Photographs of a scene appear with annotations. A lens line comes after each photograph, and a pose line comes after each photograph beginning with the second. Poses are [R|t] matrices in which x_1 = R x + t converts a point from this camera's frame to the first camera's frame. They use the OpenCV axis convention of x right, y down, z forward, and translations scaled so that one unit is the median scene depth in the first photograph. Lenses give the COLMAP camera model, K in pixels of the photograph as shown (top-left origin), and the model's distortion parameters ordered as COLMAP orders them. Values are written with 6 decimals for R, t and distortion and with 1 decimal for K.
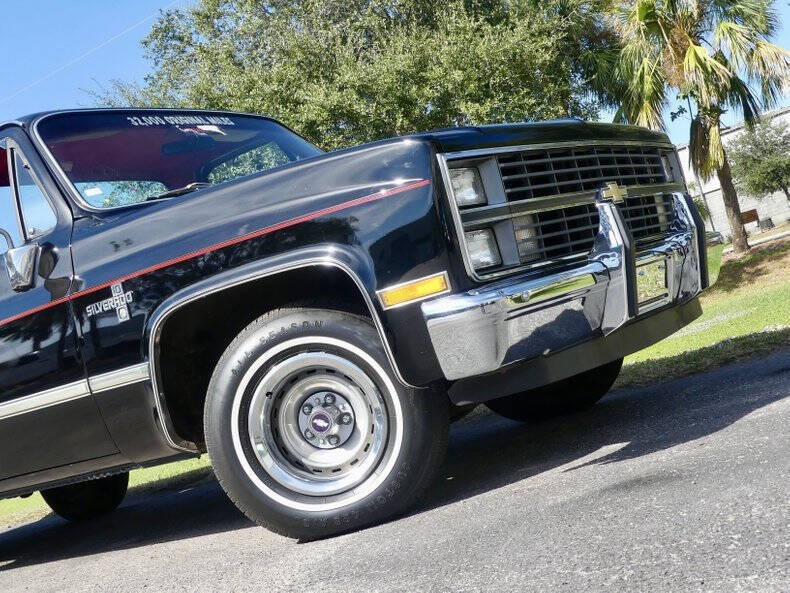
lens RADIAL K [[1025.7, 0, 397.8], [0, 1025.7, 318.3], [0, 0, 1]] dist [0.004261, 0.006182]
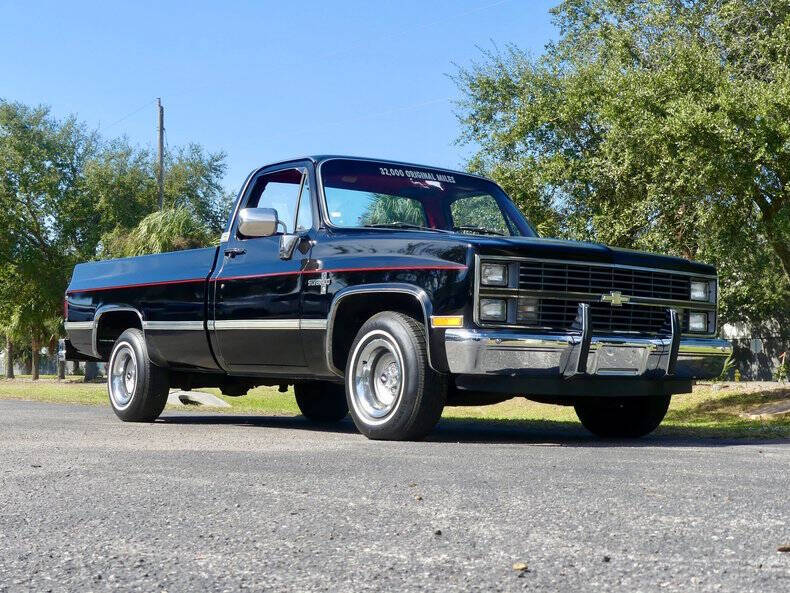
lens RADIAL K [[1219.5, 0, 395.0], [0, 1219.5, 296.5], [0, 0, 1]] dist [-0.035365, 0.010637]
pose [[0.904277, 0.269220, -0.331367, 0.579680], [-0.270776, 0.961708, 0.042414, -0.122994], [0.330097, 0.051372, 0.942548, -1.006363]]
